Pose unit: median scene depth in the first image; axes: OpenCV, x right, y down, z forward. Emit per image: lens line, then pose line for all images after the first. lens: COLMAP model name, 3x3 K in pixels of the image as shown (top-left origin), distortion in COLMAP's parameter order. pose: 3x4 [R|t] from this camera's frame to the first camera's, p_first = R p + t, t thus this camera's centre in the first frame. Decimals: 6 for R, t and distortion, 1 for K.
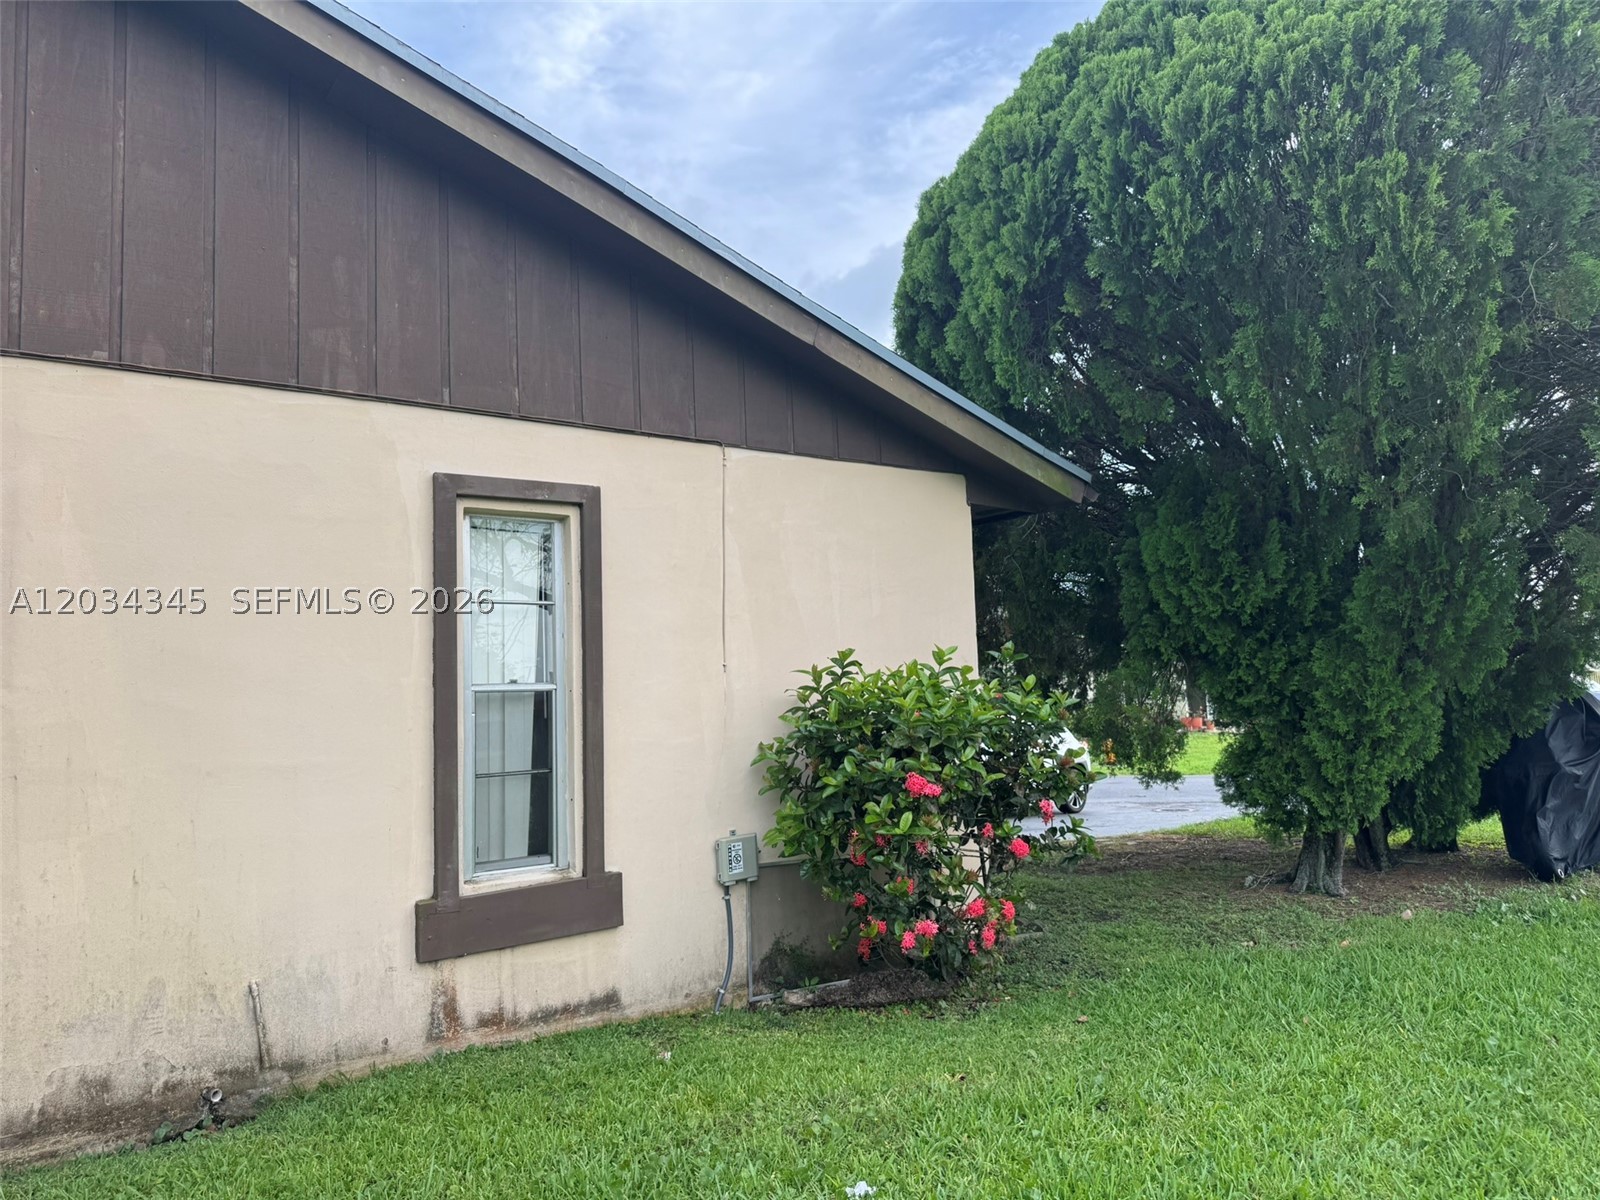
lens RADIAL K [[1121.9, 0, 791.5], [0, 1121.9, 605.7], [0, 0, 1]] dist [0.043940, -0.061175]
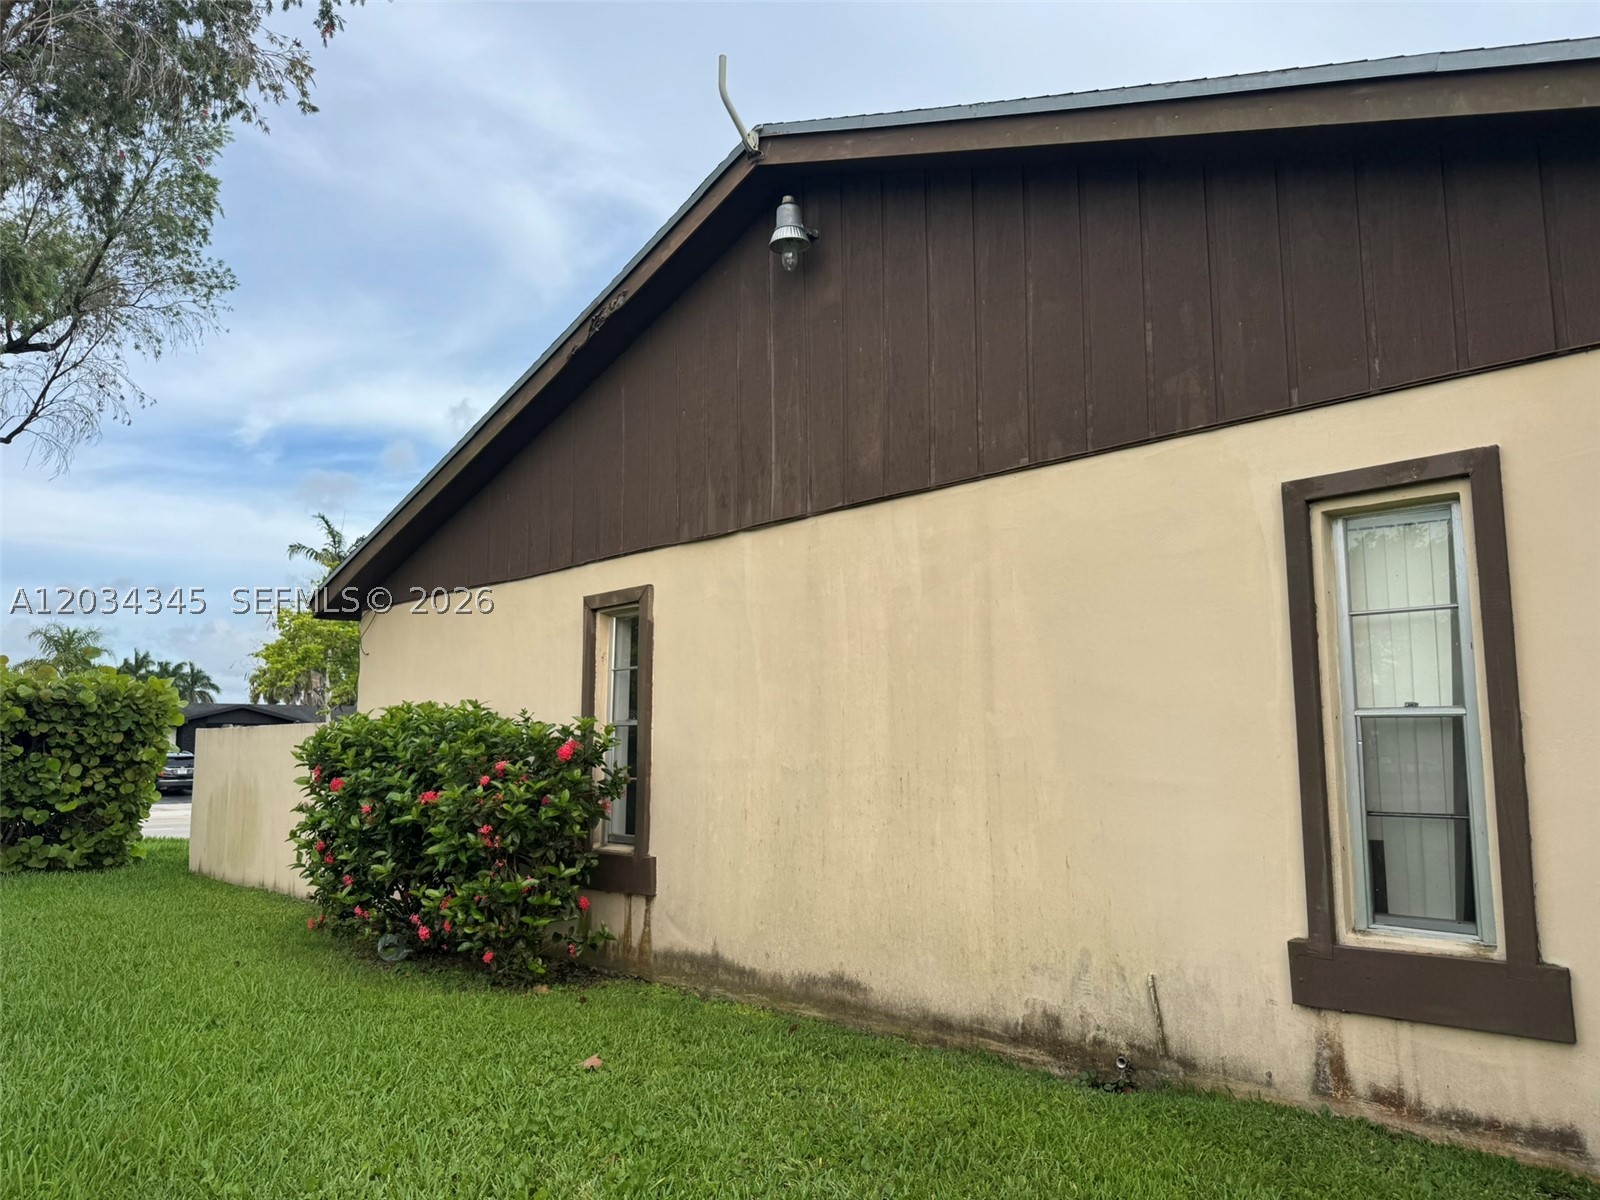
lens RADIAL K [[1121.9, 0, 816.5], [0, 1121.9, 609.9], [0, 0, 1]] dist [0.043940, -0.061175]
pose [[0.156486, -0.082248, -0.984250, 0.559038], [0.086671, 0.993826, -0.069269, 0.019107], [0.983870, -0.074466, 0.162649, 0.471926]]
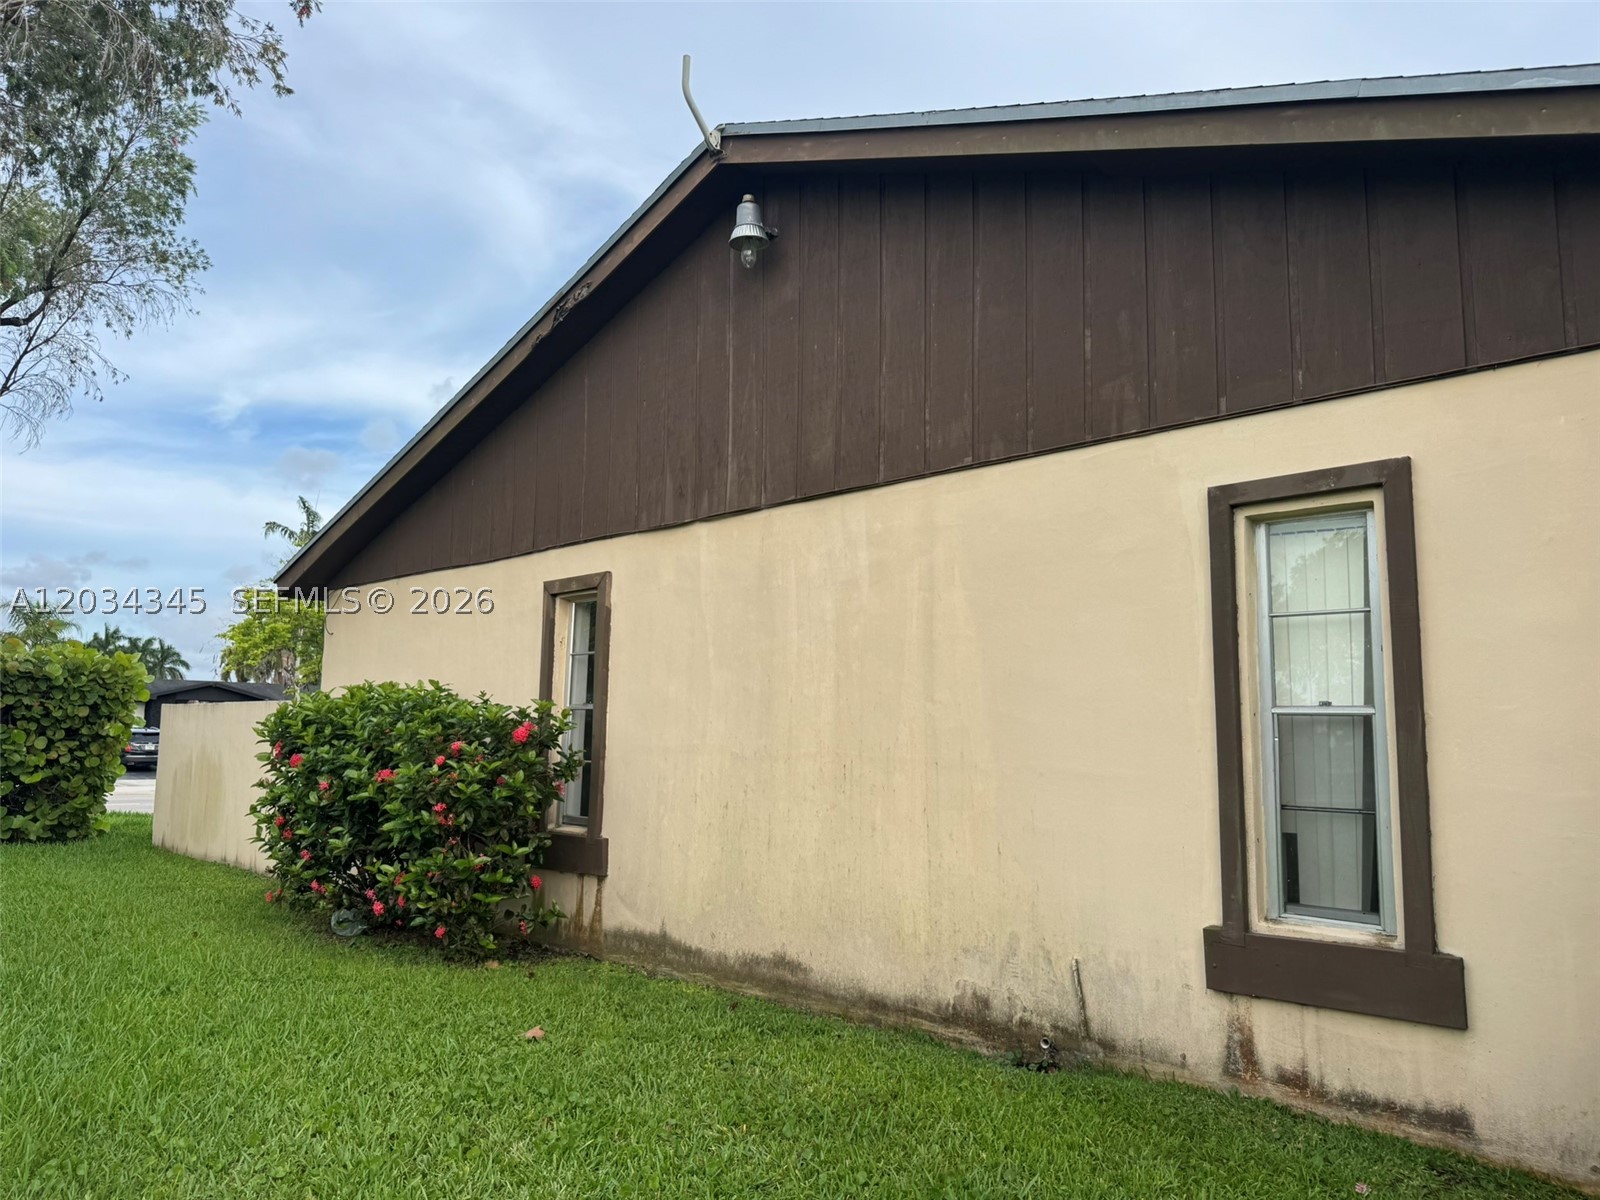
lens RADIAL K [[1121.9, 0, 798.9], [0, 1121.9, 608.6], [0, 0, 1]] dist [0.043940, -0.061175]
pose [[0.165682, -0.070949, -0.983624, 0.596137], [0.065101, 0.996020, -0.060877, 0.022795], [0.984028, -0.053948, 0.169642, 0.494220]]
